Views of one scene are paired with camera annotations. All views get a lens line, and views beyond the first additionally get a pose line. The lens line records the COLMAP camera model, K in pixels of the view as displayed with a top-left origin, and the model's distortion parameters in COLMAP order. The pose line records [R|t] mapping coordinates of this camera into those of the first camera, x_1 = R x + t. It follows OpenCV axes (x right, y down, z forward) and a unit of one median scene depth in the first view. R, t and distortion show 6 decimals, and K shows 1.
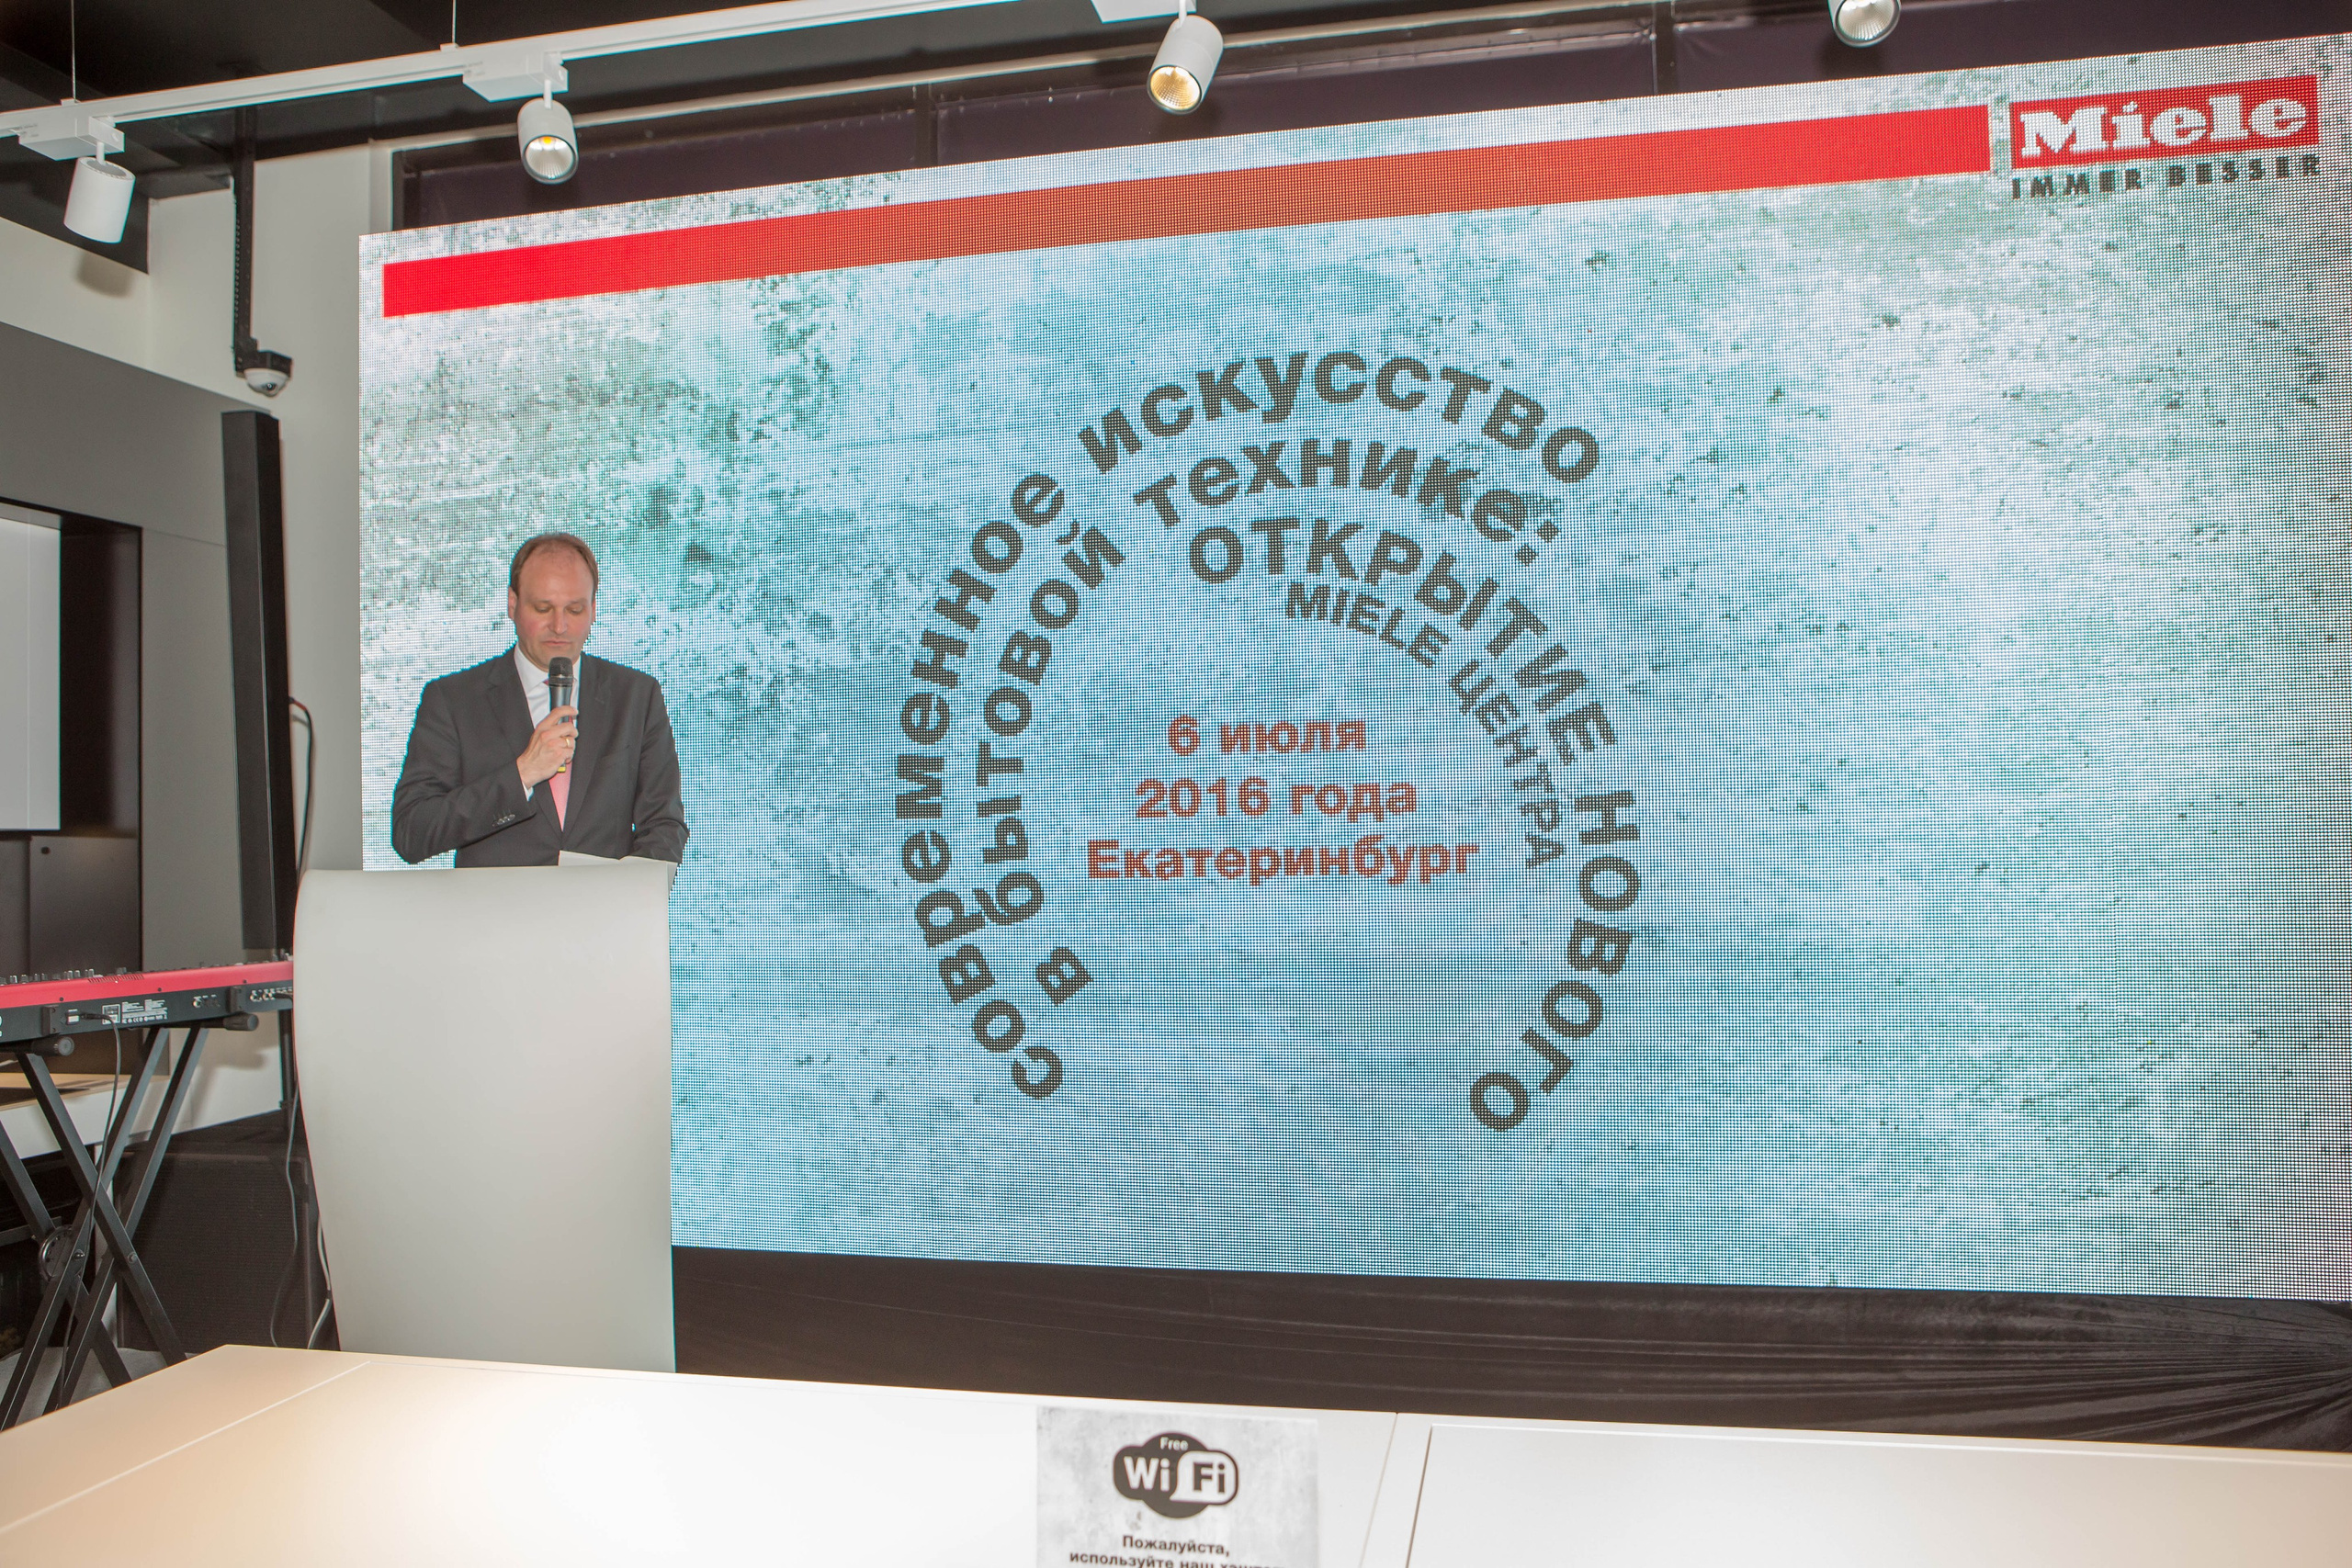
lens RADIAL K [[1704.4, 0, 1176.0], [0, 1704.4, 784.0], [0, 0, 1]] dist [-0.096175, 0.078203]
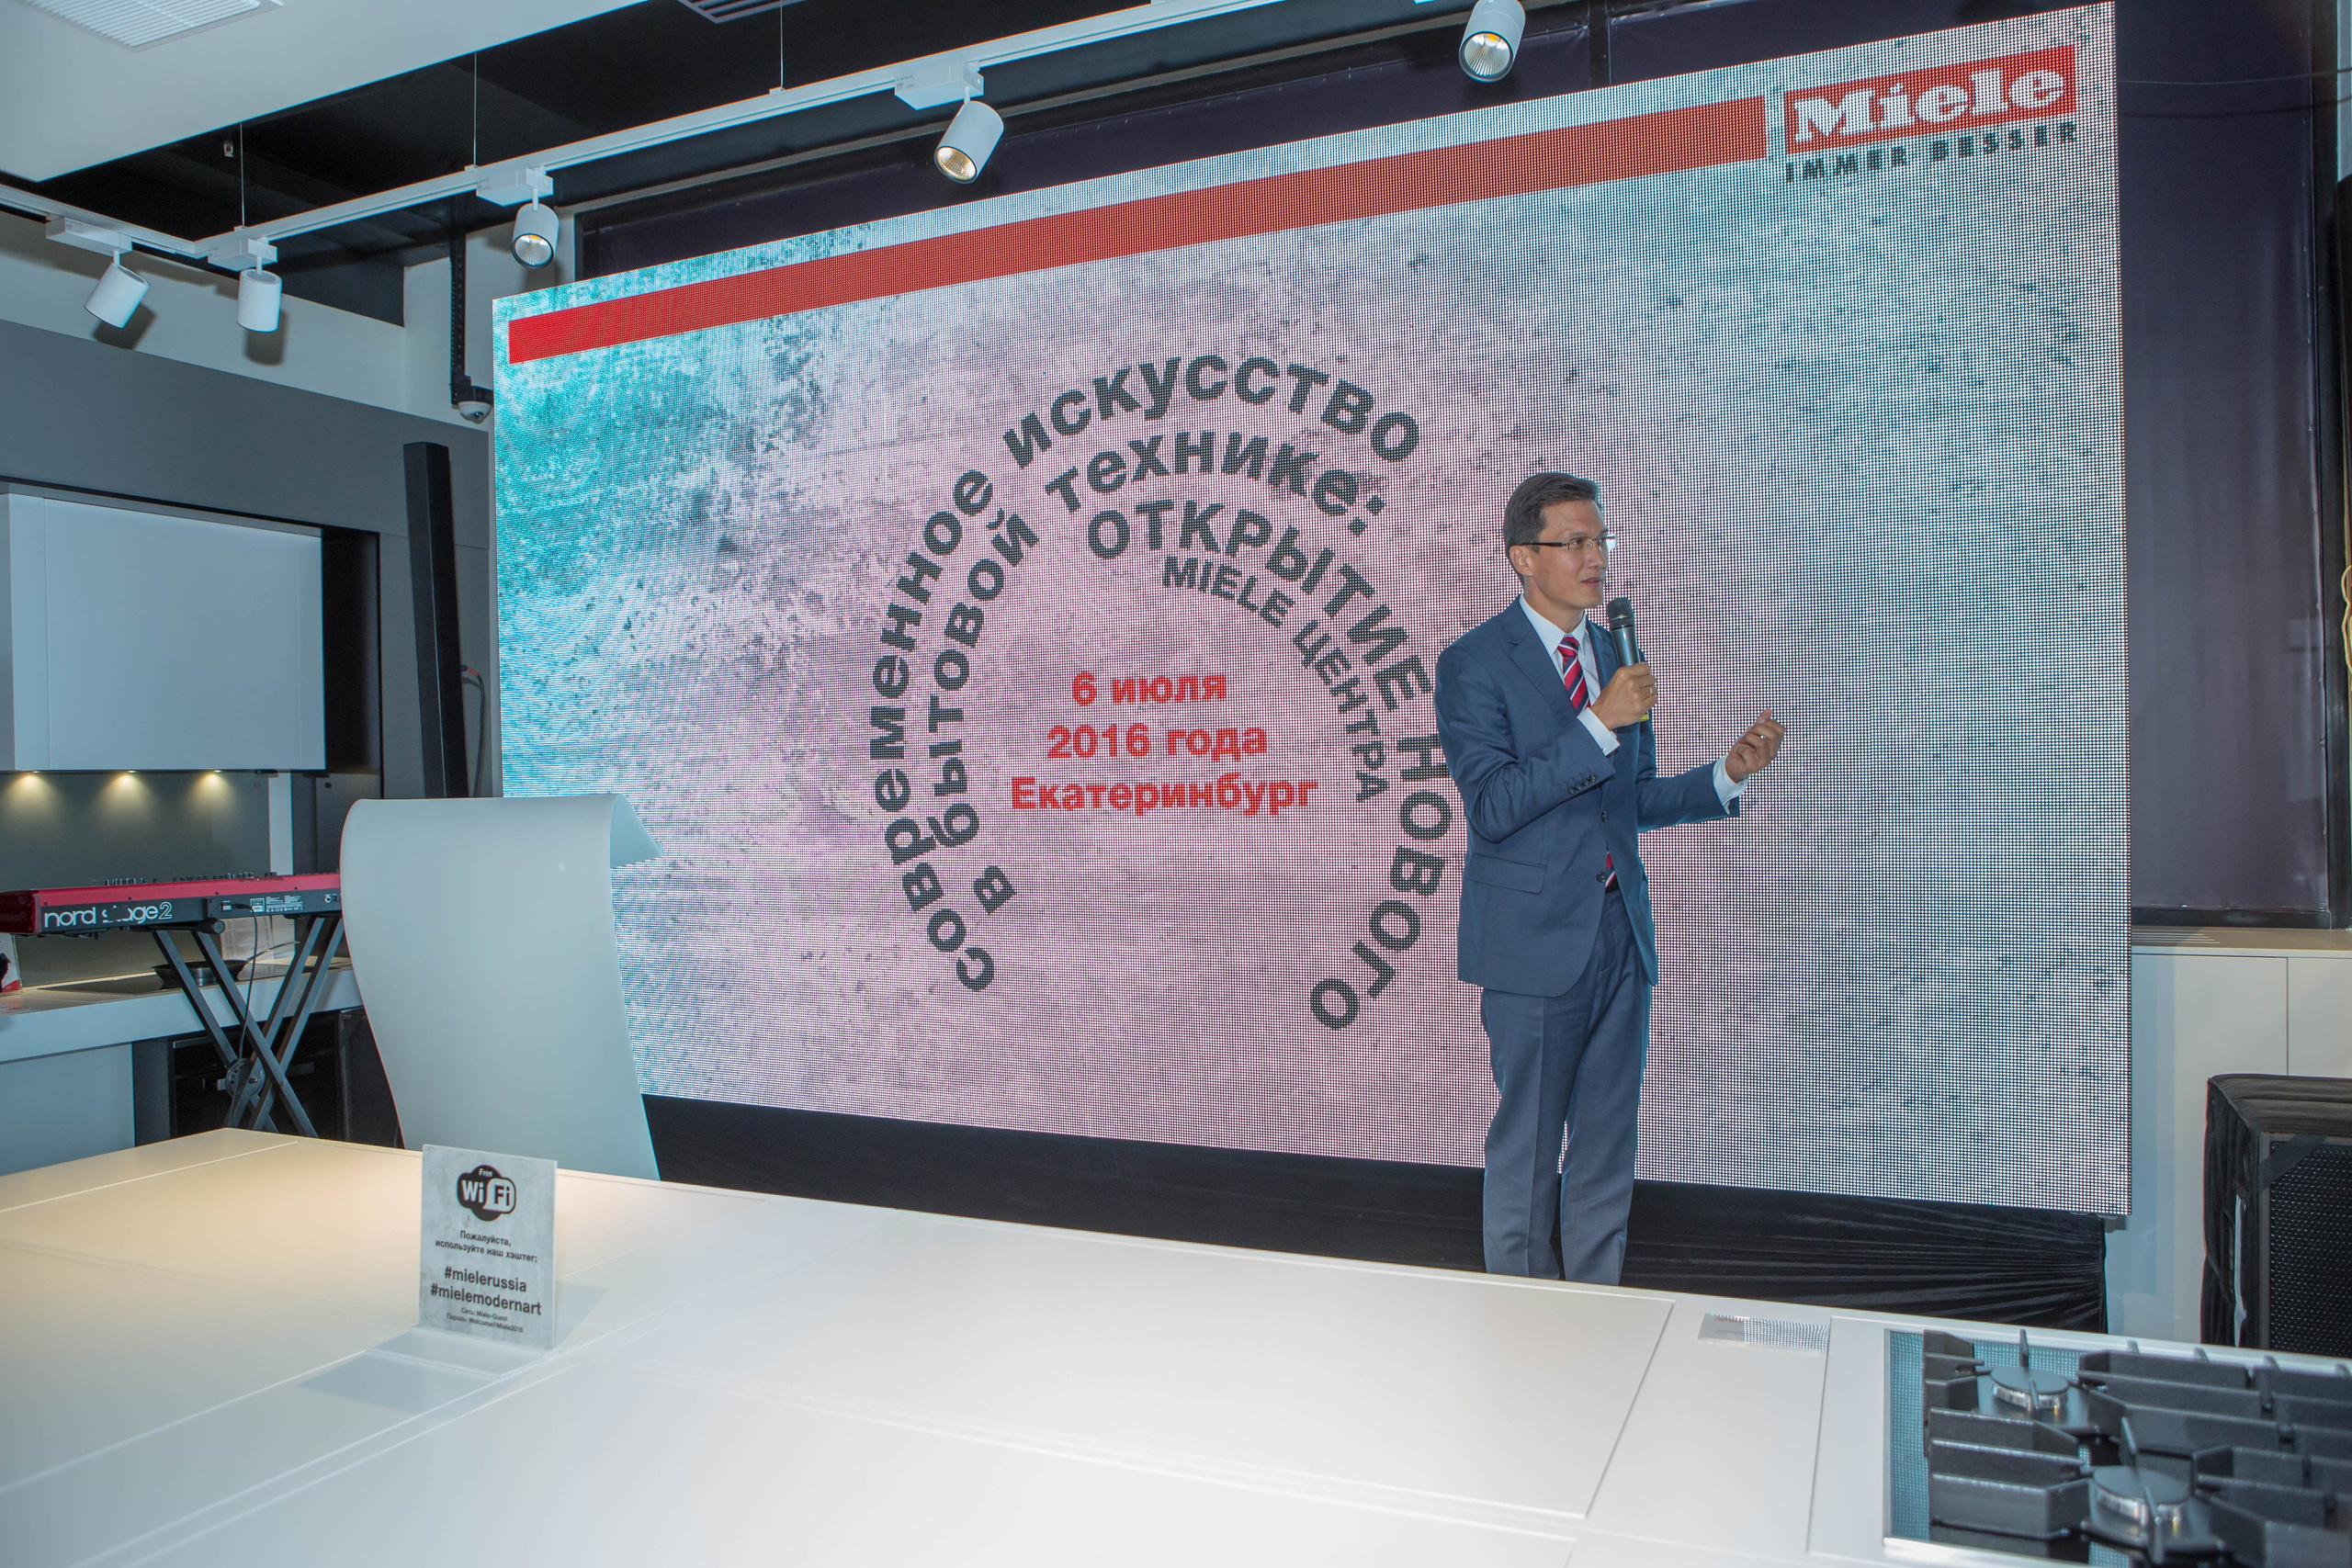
lens RADIAL K [[1618.3, 0, 1176.0], [0, 1618.3, 784.0], [0, 0, 1]] dist [-0.100885, 0.075053]
pose [[0.977554, 0.001188, -0.210683, 0.308134], [0.006734, 0.999297, 0.036880, -0.003426], [0.210578, -0.037471, 0.976859, -0.088688]]
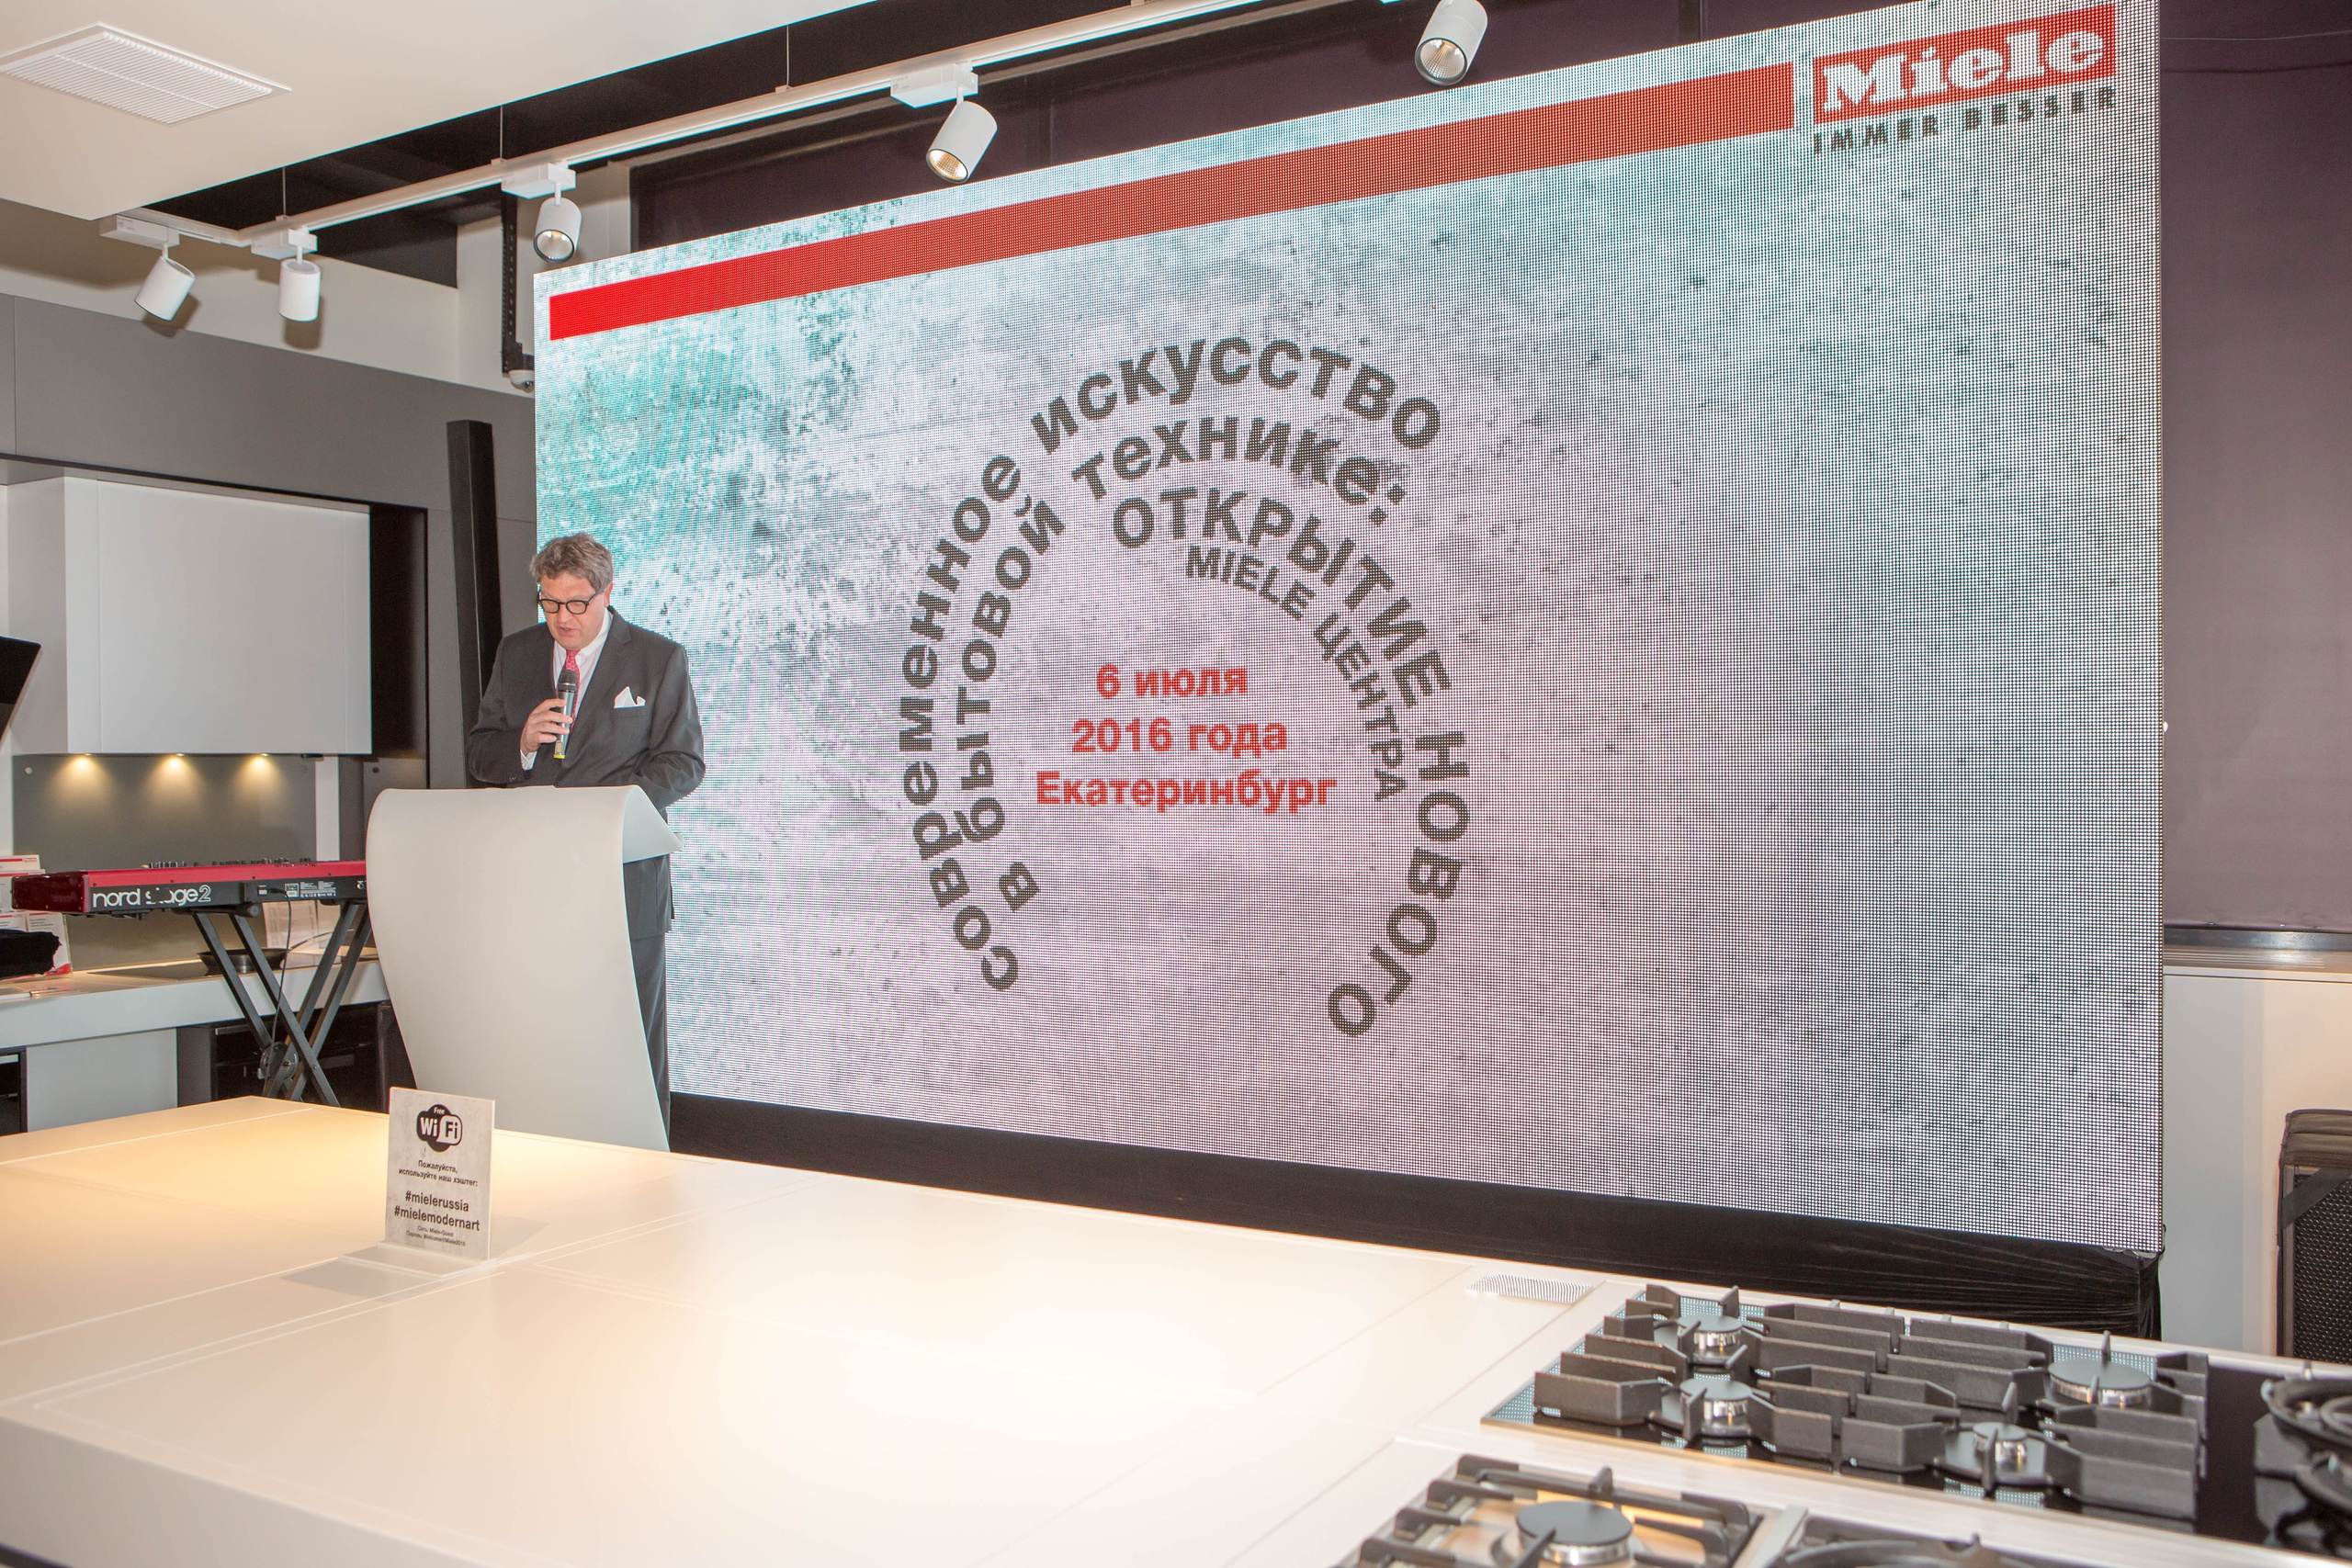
lens RADIAL K [[1928.5, 0, 1176.0], [0, 1928.5, 784.0], [0, 0, 1]] dist [-0.087301, 0.100492]
pose [[0.948453, 0.012789, -0.316660, 0.467757], [0.000768, 0.999090, 0.042652, -0.014855], [0.316917, -0.040696, 0.947580, -0.225879]]
